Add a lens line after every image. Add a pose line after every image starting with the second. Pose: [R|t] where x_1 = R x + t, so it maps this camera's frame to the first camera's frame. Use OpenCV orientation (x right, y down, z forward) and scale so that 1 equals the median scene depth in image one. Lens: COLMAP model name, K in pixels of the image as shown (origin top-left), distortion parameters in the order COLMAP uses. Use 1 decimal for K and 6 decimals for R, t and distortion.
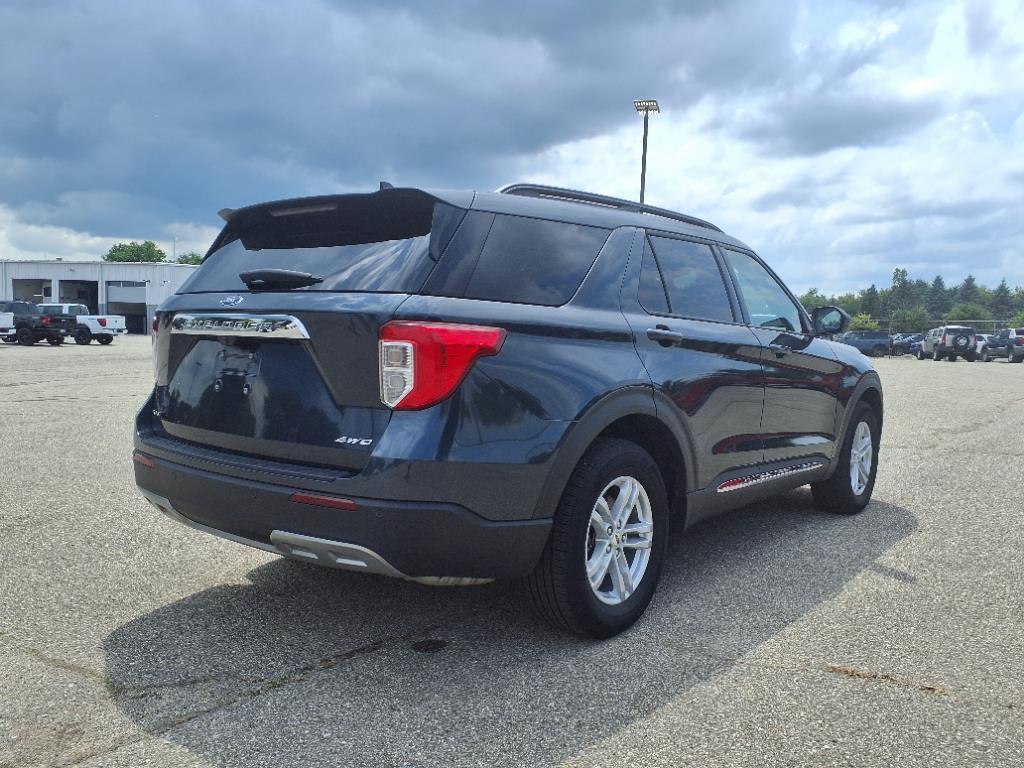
lens RADIAL K [[849.3, 0, 512.4], [0, 849.3, 384.4], [0, 0, 1]] dist [0.032461, -0.026861]
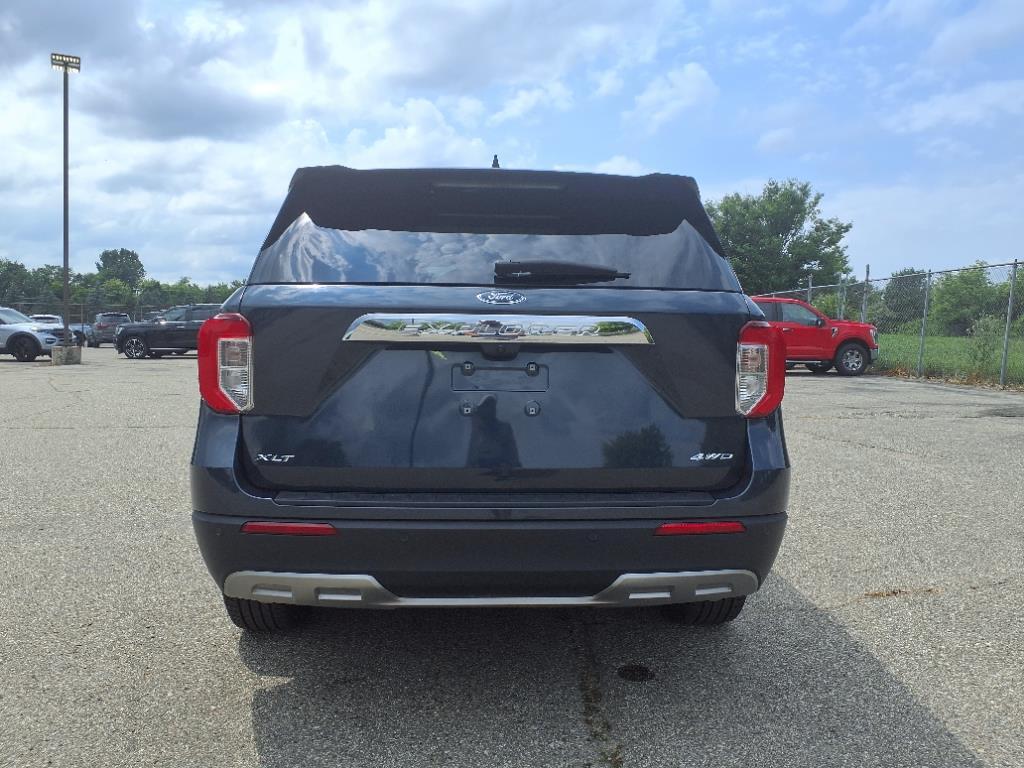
lens RADIAL K [[849.3, 0, 514.7], [0, 849.3, 380.9], [0, 0, 1]] dist [0.032461, -0.026861]
pose [[0.743002, -0.054955, 0.667029, -0.834676], [0.049121, 0.998413, 0.027542, -0.042900], [-0.667484, 0.012301, 0.744522, 0.418031]]
